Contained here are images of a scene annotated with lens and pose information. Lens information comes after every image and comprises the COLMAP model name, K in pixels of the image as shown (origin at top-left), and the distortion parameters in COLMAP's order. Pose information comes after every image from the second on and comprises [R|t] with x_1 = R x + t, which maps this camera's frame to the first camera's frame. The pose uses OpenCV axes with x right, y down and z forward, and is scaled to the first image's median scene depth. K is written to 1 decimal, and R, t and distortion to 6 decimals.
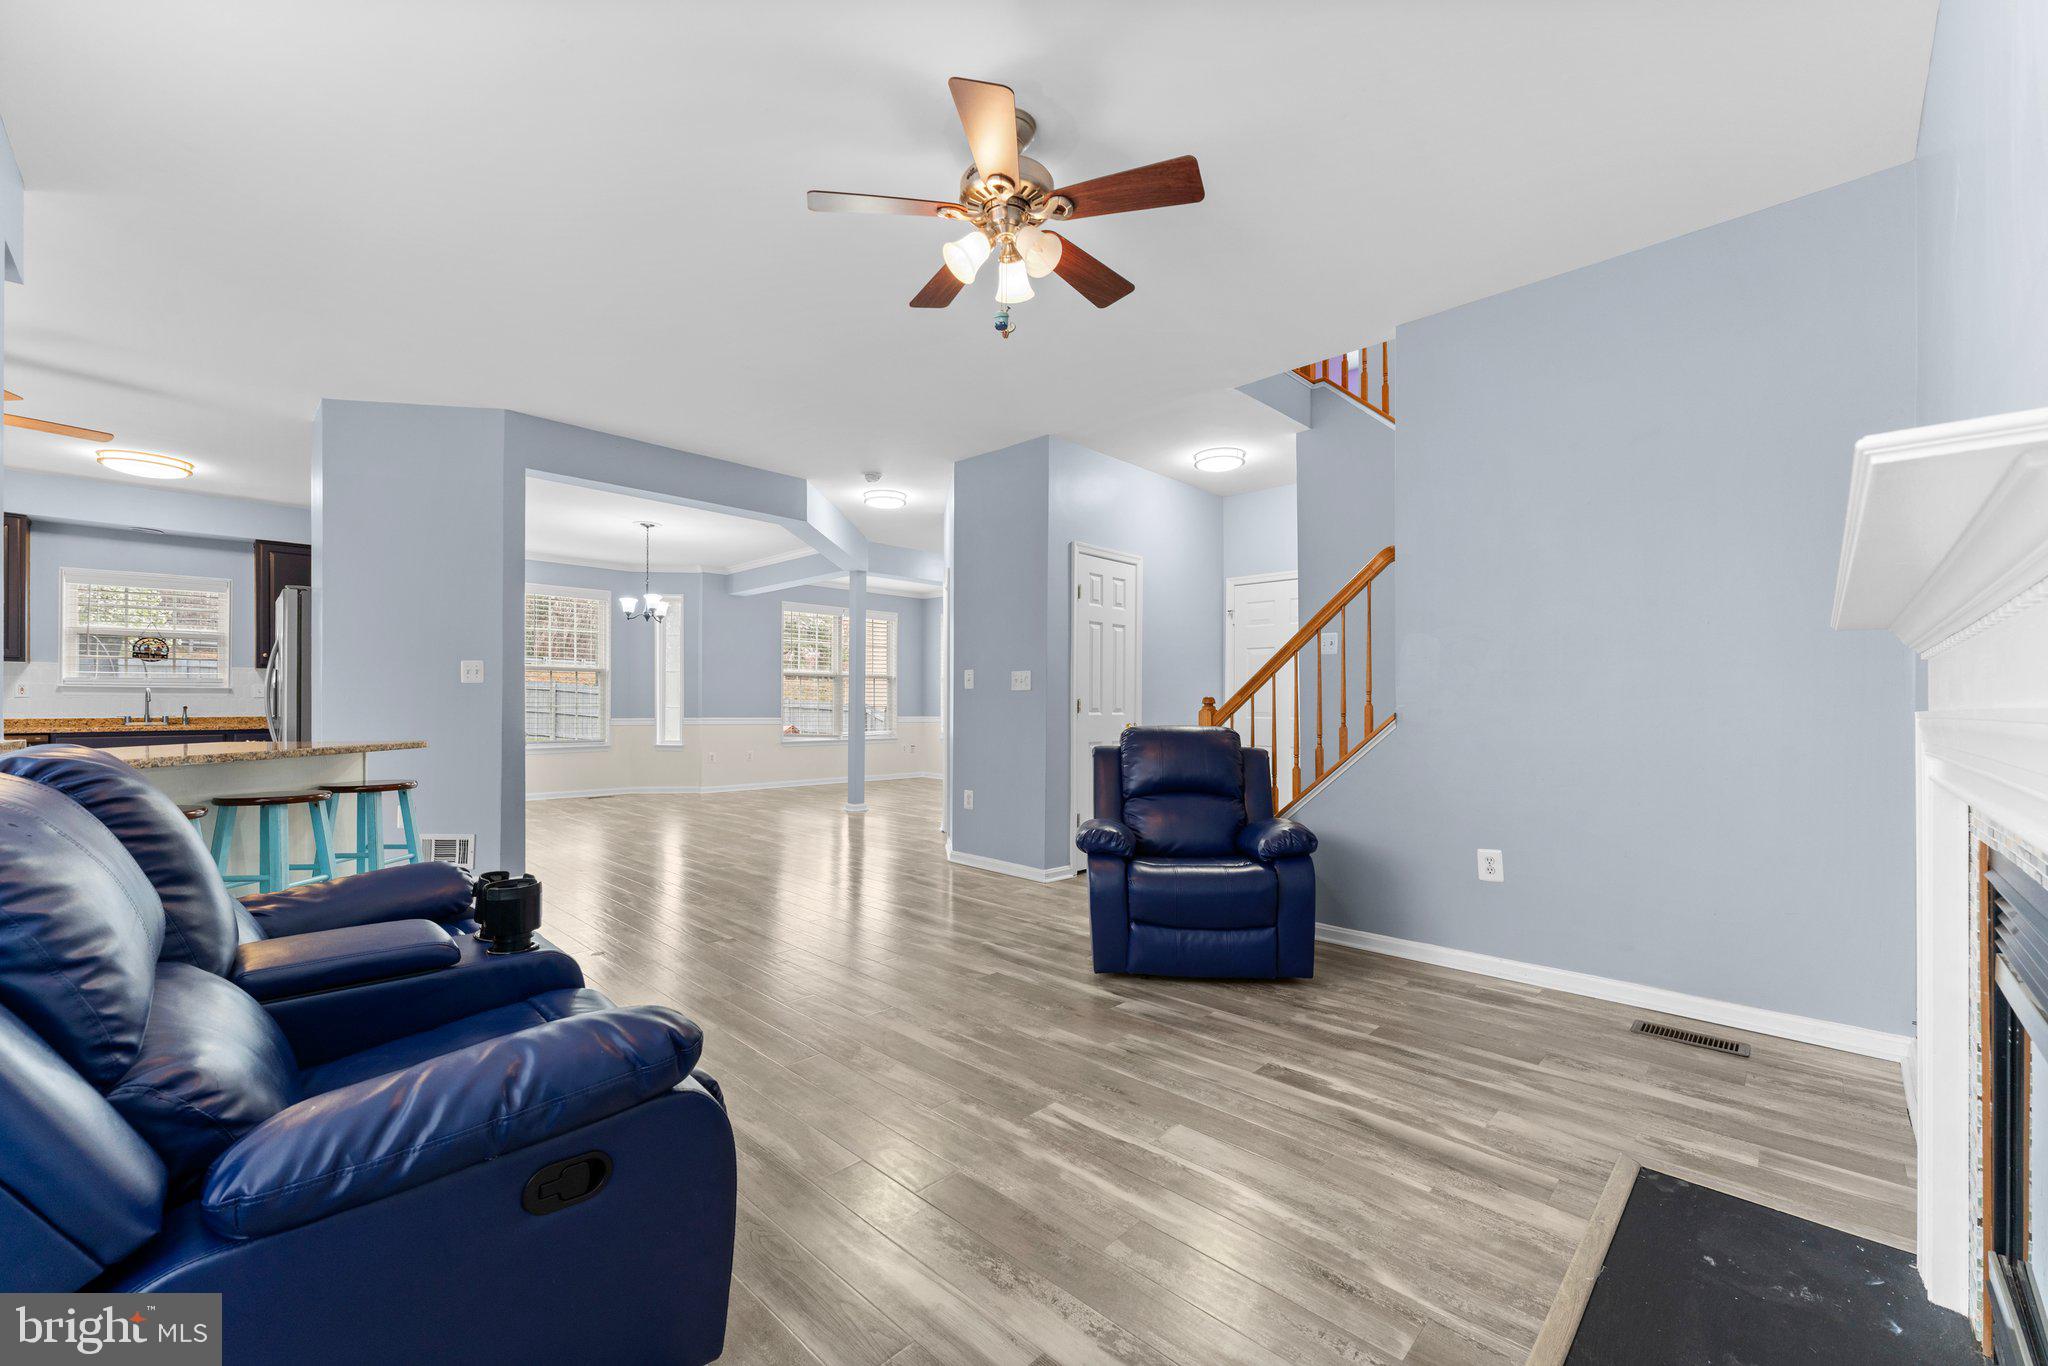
lens RADIAL K [[810.5, 0, 1024.4], [0, 810.5, 707.2], [0, 0, 1]] dist [0.001227, 0.000294]
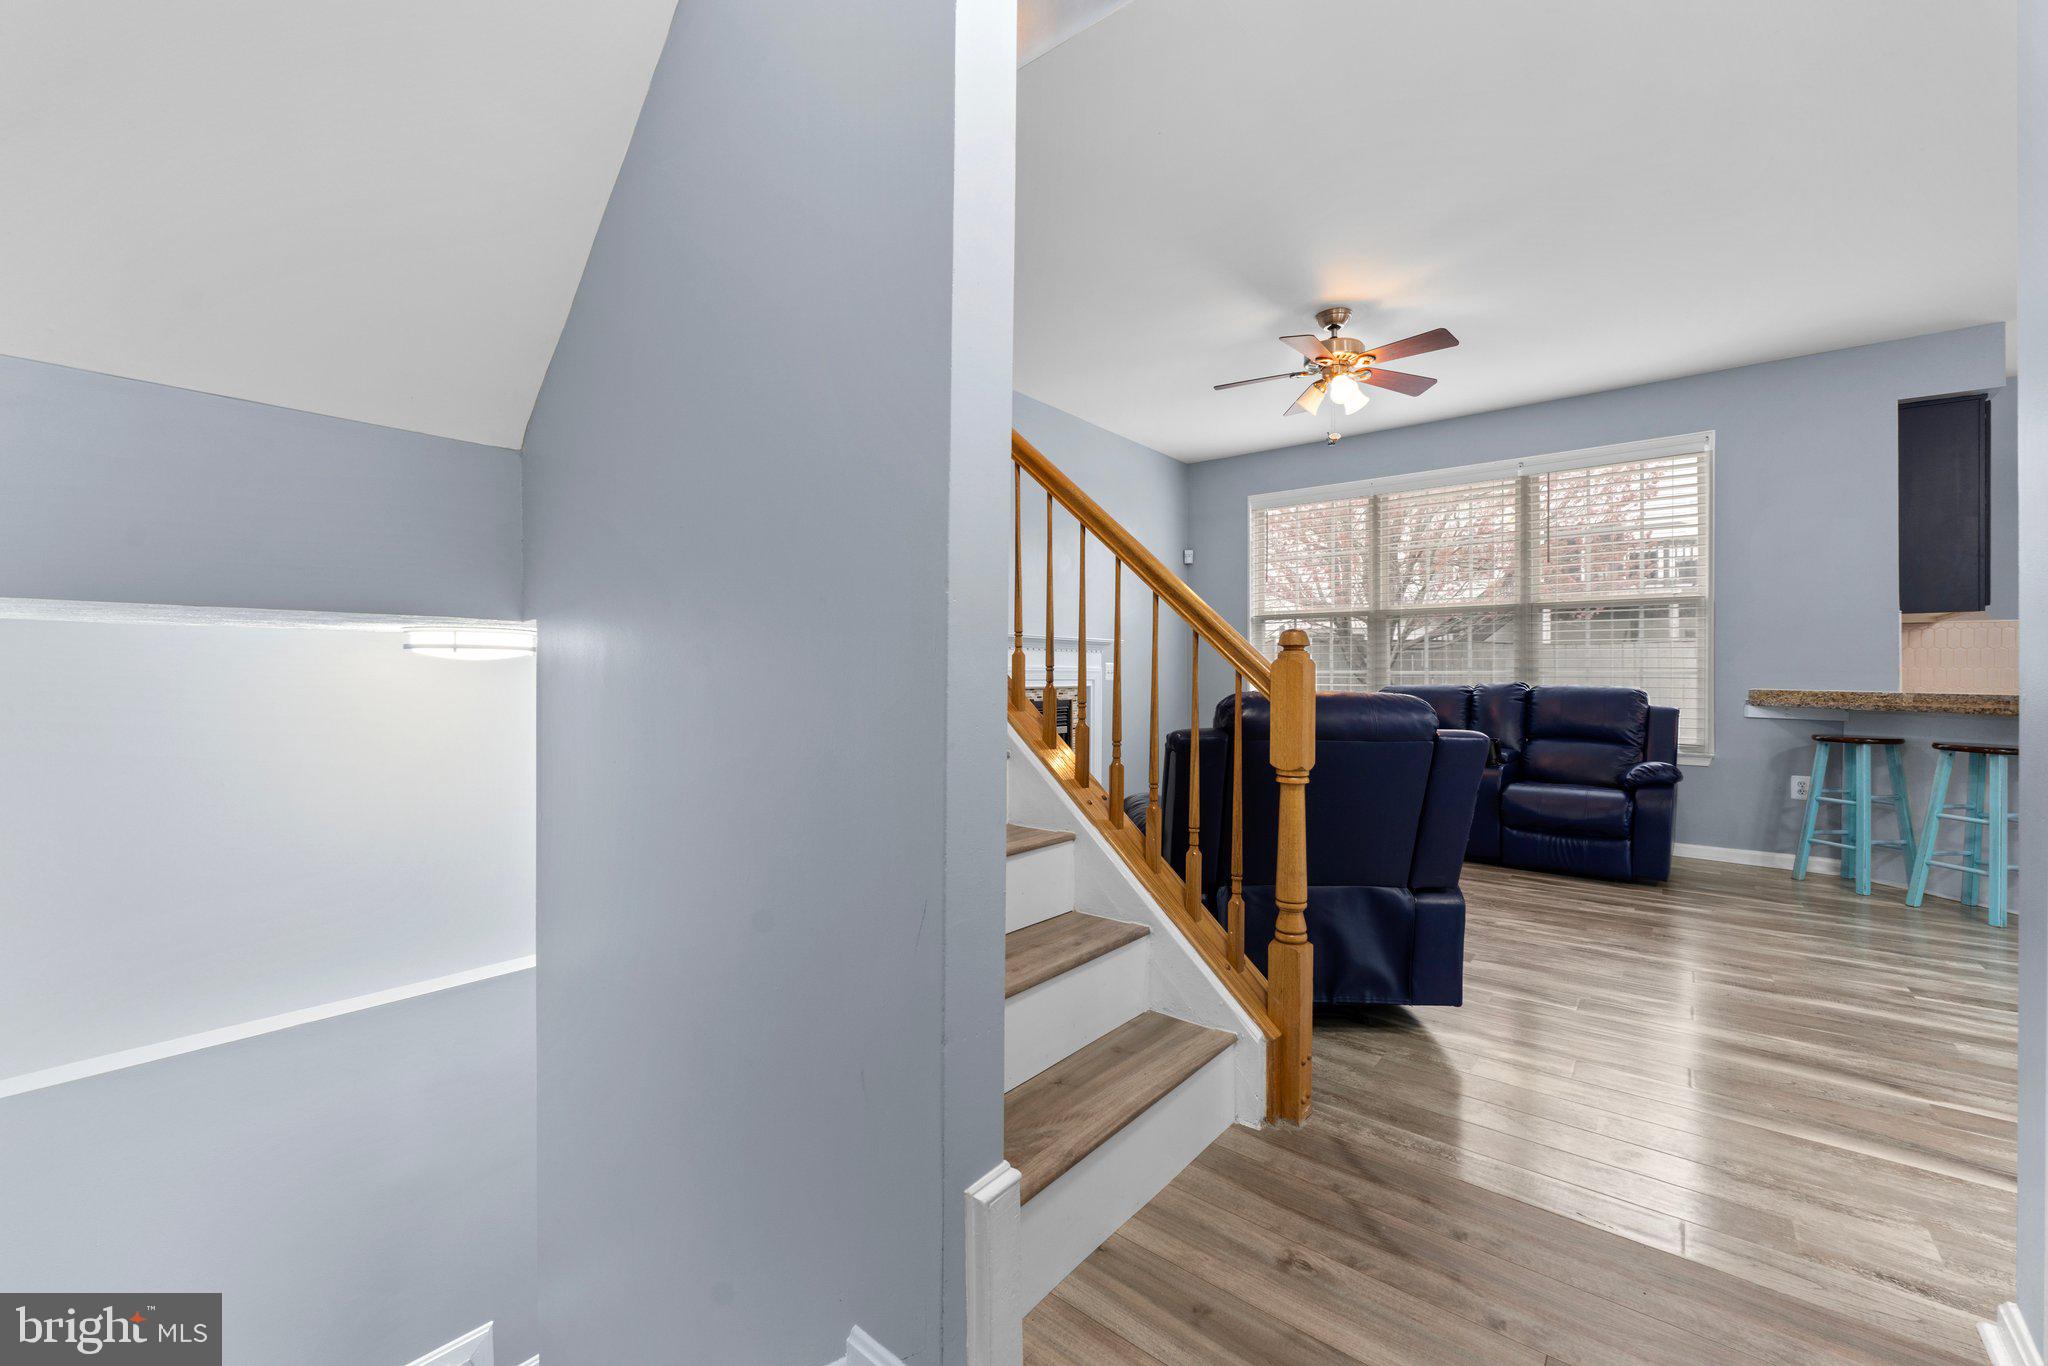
lens RADIAL K [[819.6, 0, 996.4], [0, 819.6, 695.0], [0, 0, 1]] dist [-0.008742, 0.000370]
pose [[-0.997793, -0.006565, -0.066072, 0.452594], [-0.008663, 0.999466, 0.031517, 0.004832], [0.065829, 0.032020, -0.997317, 1.520775]]
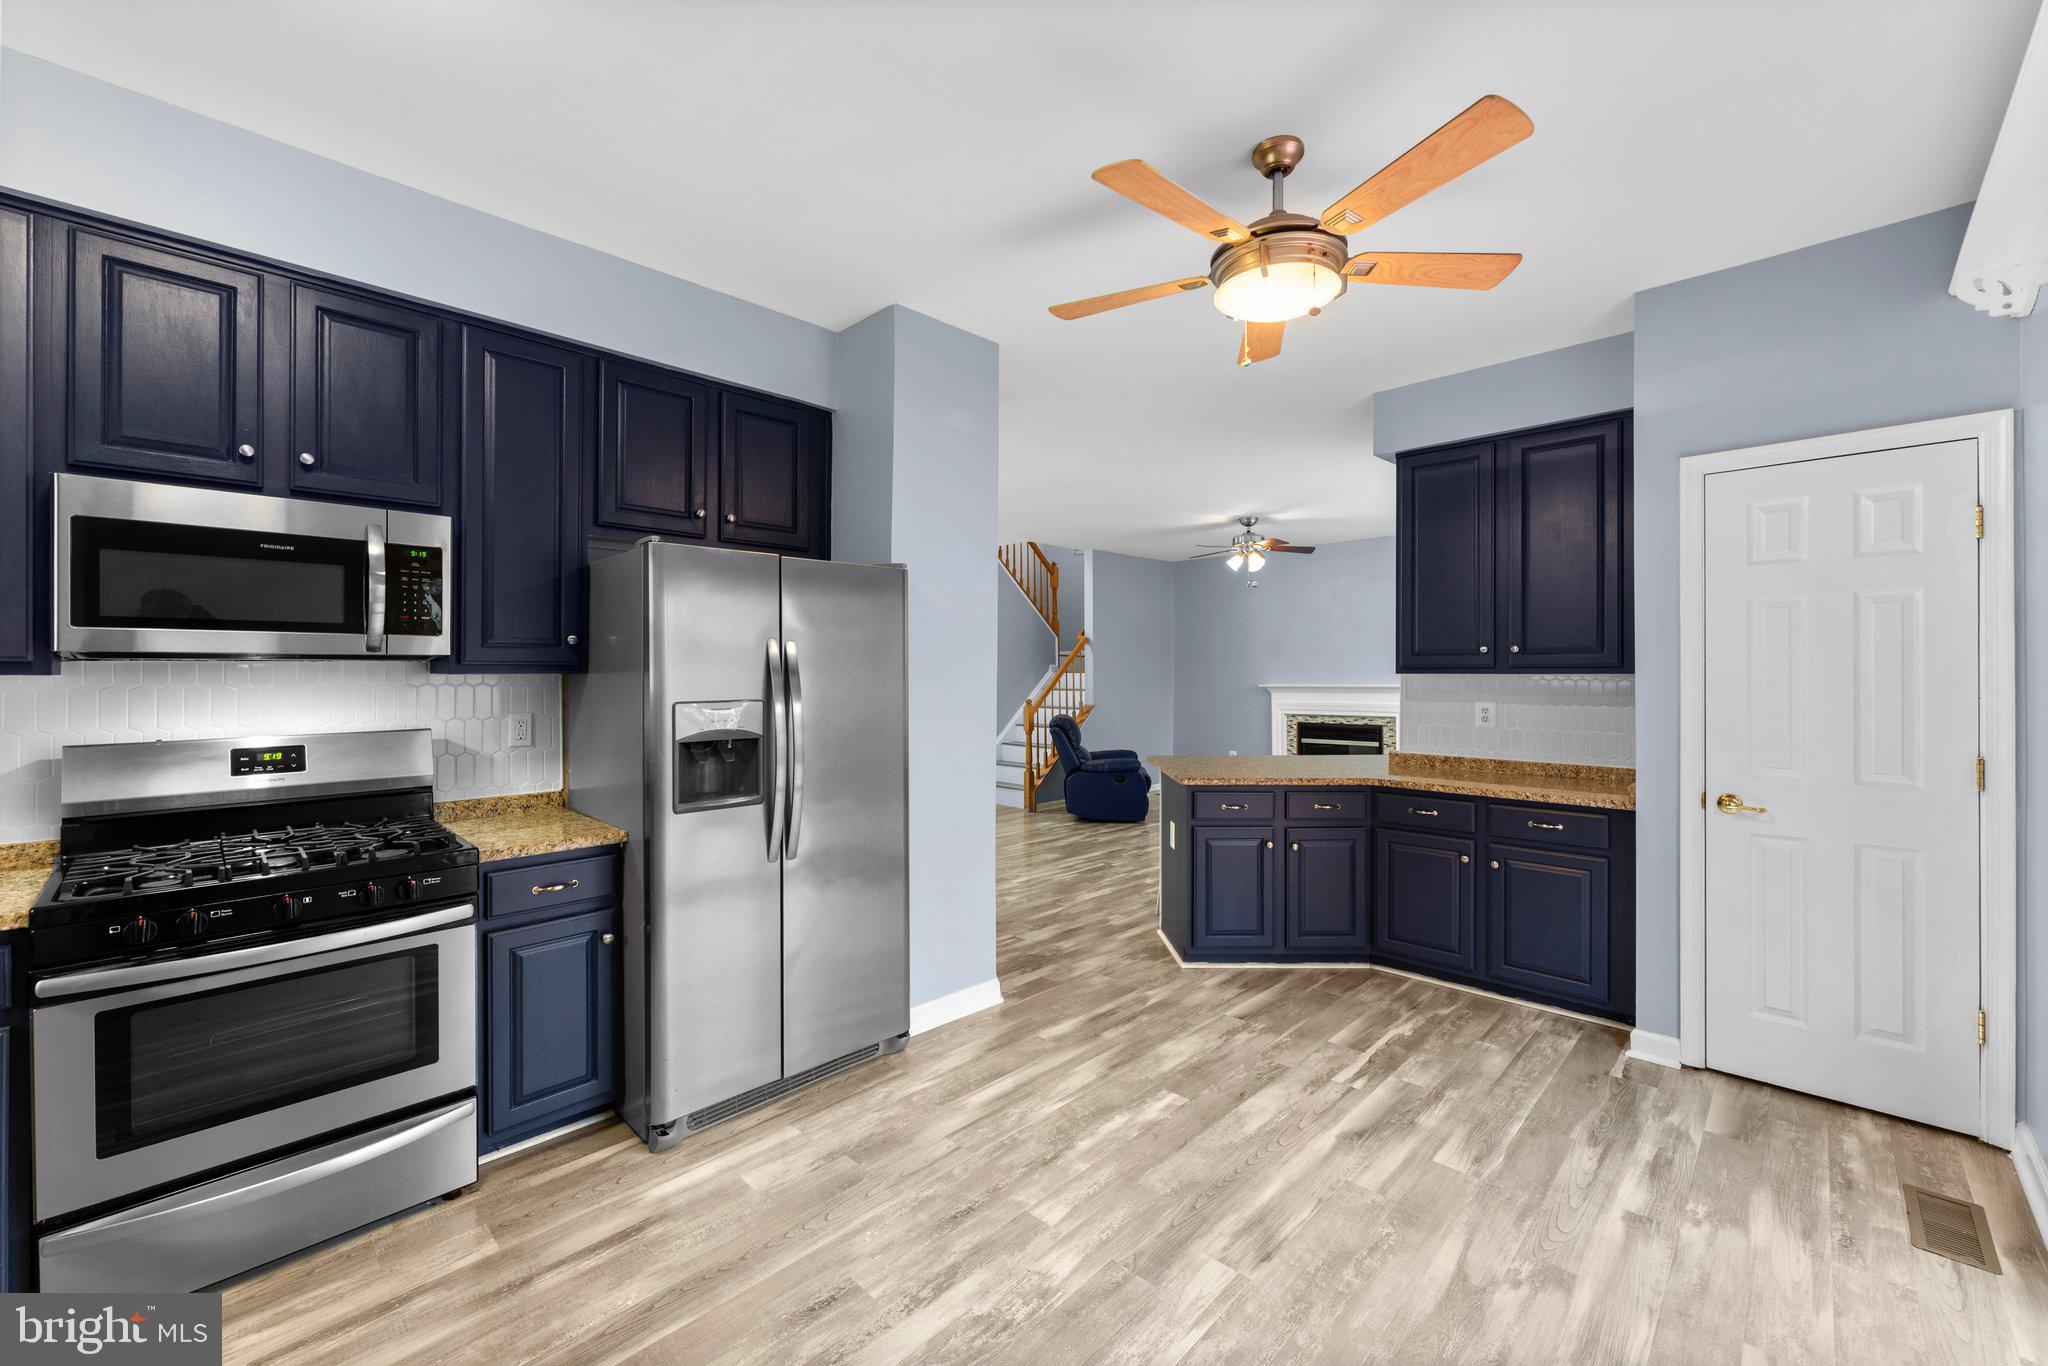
lens RADIAL K [[814.4, 0, 1018.3], [0, 814.4, 686.4], [0, 0, 1]] dist [0.000456, 0.000070]
pose [[0.002820, -0.017497, 0.999843, -1.784090], [0.001944, 0.999845, 0.017492, -0.079536], [-0.999994, 0.001895, 0.002853, 1.072645]]
